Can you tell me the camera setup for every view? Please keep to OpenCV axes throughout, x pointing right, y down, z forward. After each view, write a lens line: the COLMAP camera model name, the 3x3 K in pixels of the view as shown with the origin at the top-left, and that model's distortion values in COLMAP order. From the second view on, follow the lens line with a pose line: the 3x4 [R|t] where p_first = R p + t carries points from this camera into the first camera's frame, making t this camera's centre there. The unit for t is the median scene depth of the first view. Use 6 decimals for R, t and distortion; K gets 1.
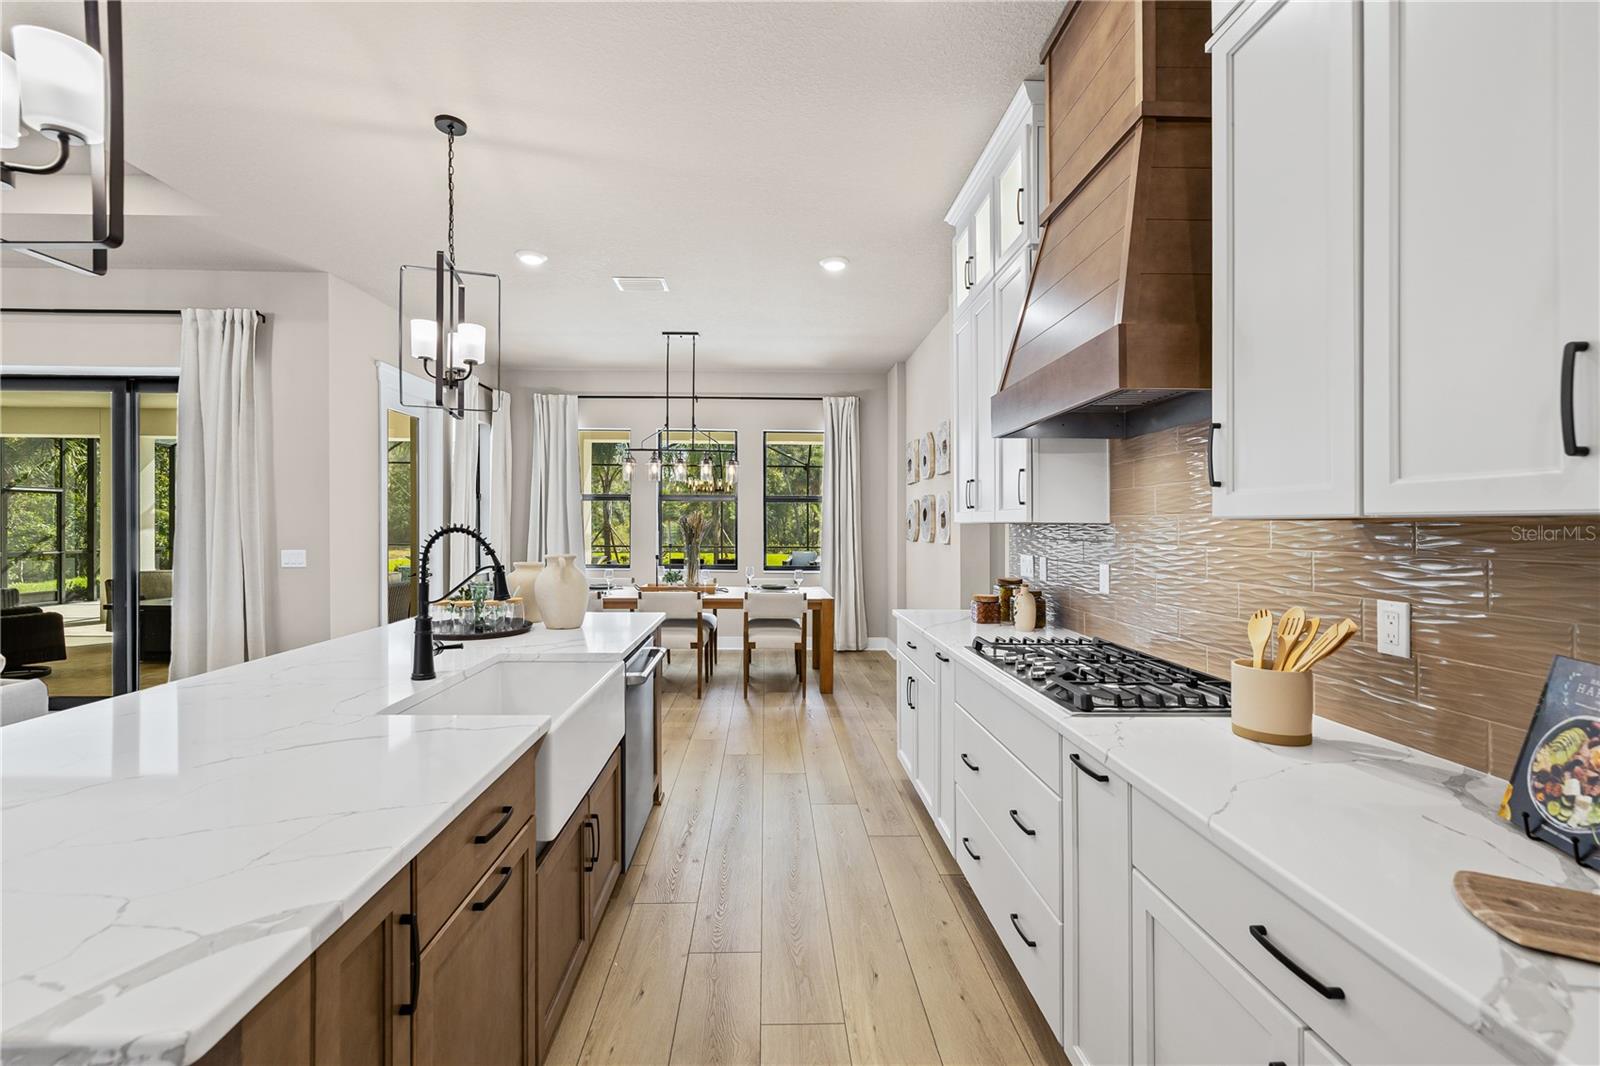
lens RADIAL K [[685.9, 0, 753.7], [0, 685.9, 524.4], [0, 0, 1]] dist [0.001868, 0.000518]
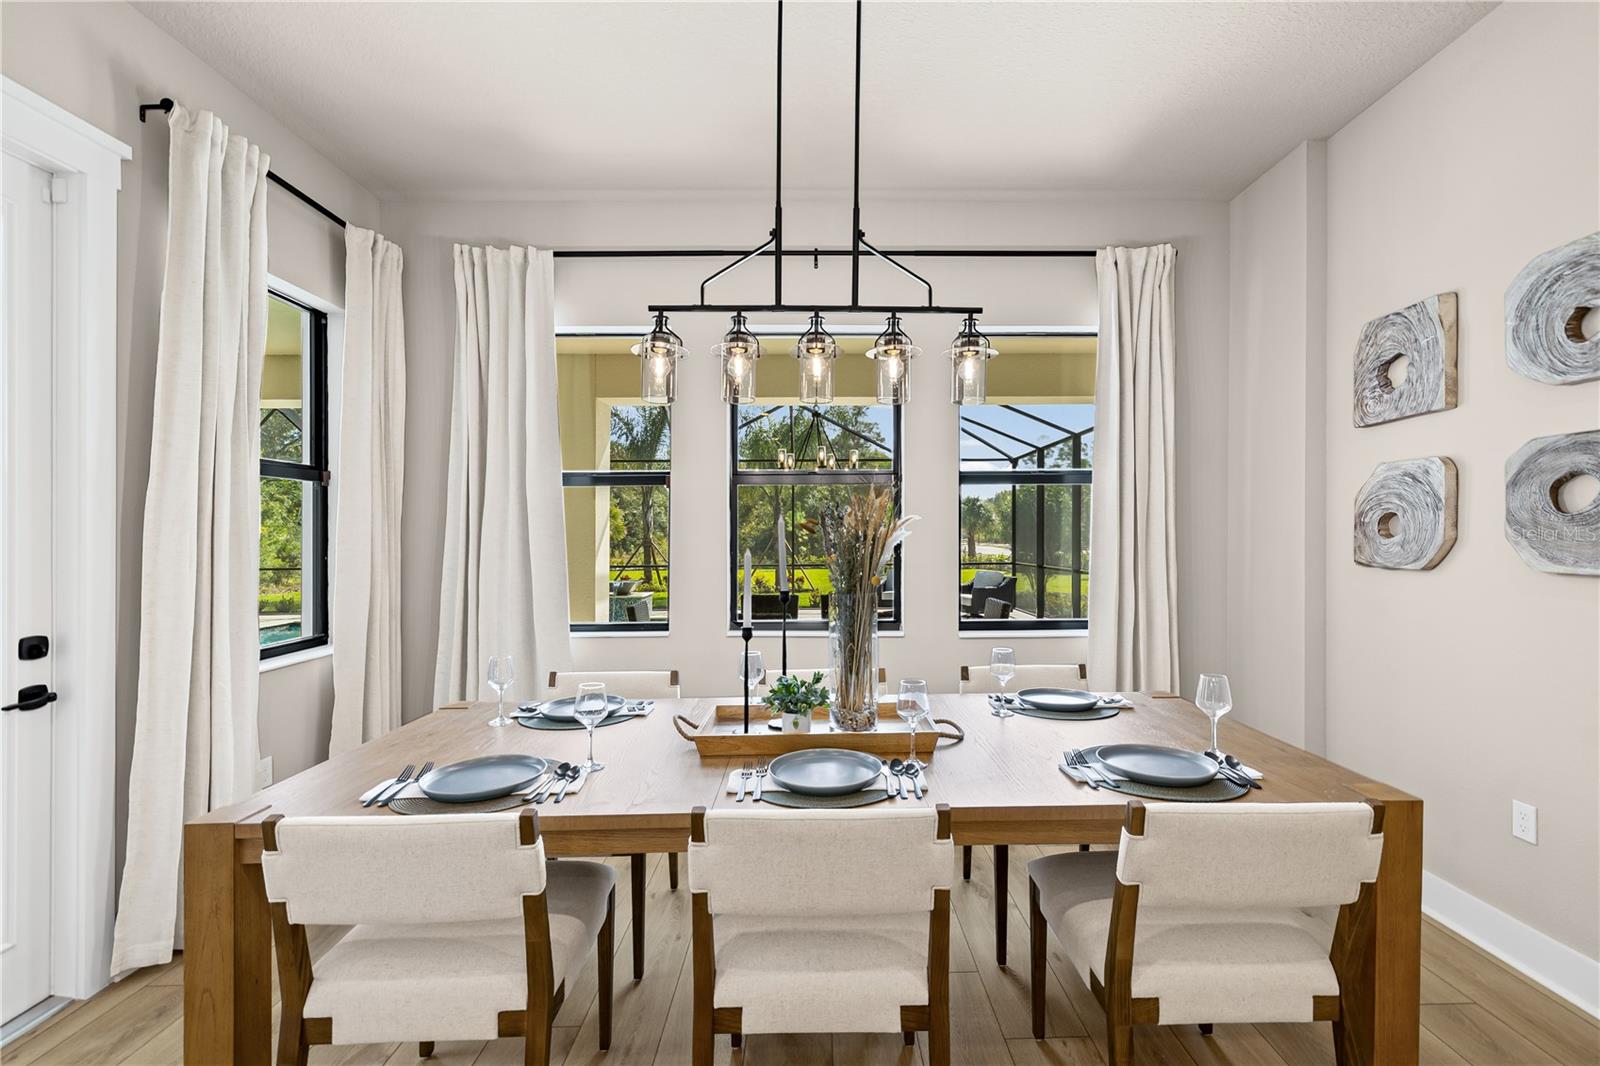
lens RADIAL K [[685.1, 0, 821.8], [0, 685.1, 536.8], [0, 0, 1]] dist [0.003132, 0.000271]
pose [[0.999529, -0.009036, 0.029334, -0.346976], [0.008977, 0.999957, 0.002147, 0.007153], [-0.029352, -0.001882, 0.999567, 2.008478]]
